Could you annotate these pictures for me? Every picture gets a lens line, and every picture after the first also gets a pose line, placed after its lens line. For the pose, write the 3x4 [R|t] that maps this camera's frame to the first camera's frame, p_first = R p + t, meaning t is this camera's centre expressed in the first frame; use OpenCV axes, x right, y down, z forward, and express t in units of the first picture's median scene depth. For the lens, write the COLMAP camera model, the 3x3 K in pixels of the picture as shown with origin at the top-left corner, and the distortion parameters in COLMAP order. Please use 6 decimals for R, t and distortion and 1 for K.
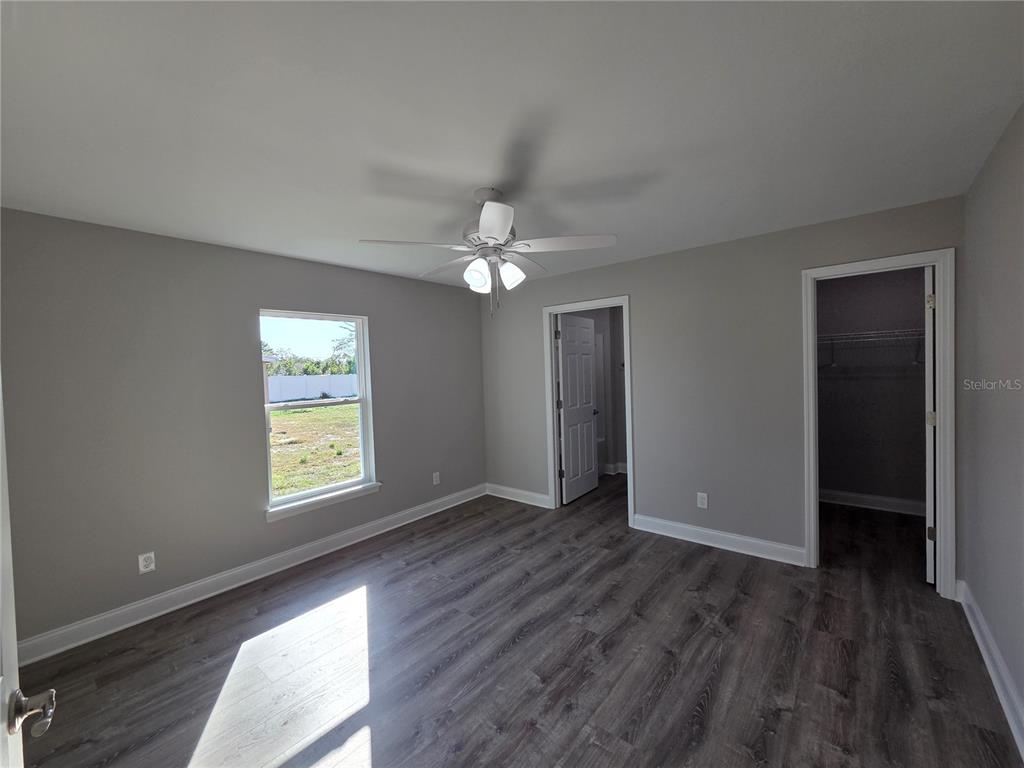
lens RADIAL K [[419.1, 0, 511.3], [0, 419.1, 377.5], [0, 0, 1]] dist [-0.001279, -0.000243]
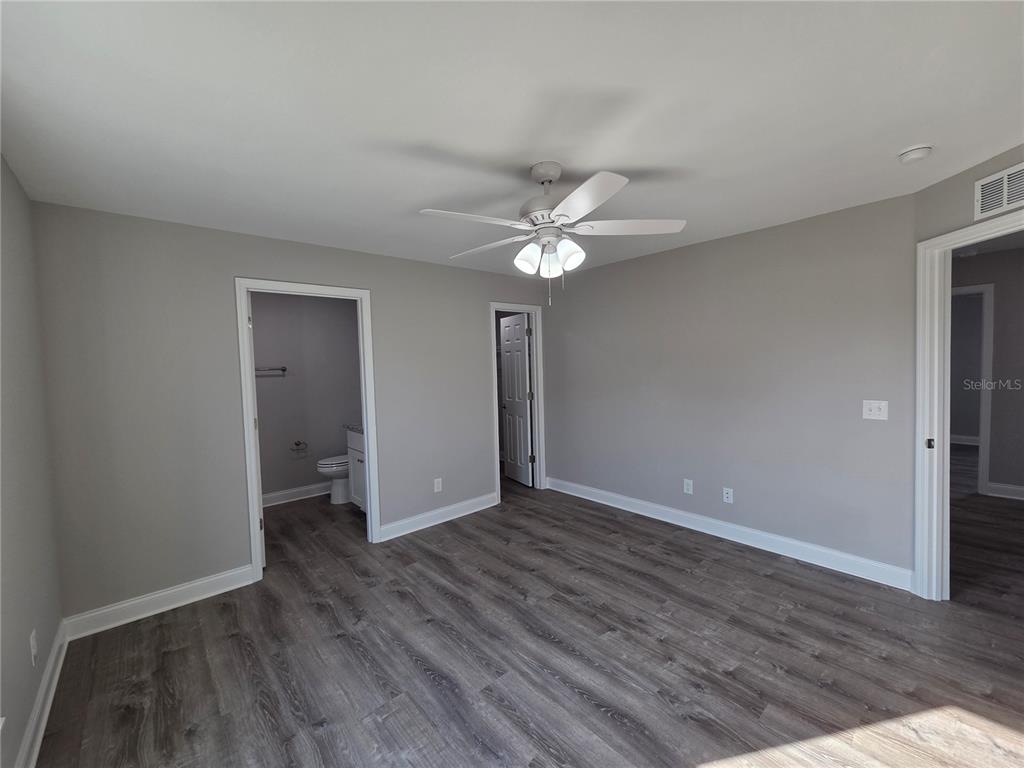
lens RADIAL K [[418.2, 0, 506.6], [0, 418.2, 399.1], [0, 0, 1]] dist [0.000699, -0.000092]
pose [[0.153595, -0.058299, 0.986413, -0.751969], [0.045169, 0.997629, 0.051928, 0.010493], [-0.987101, 0.036579, 0.155864, 0.762388]]
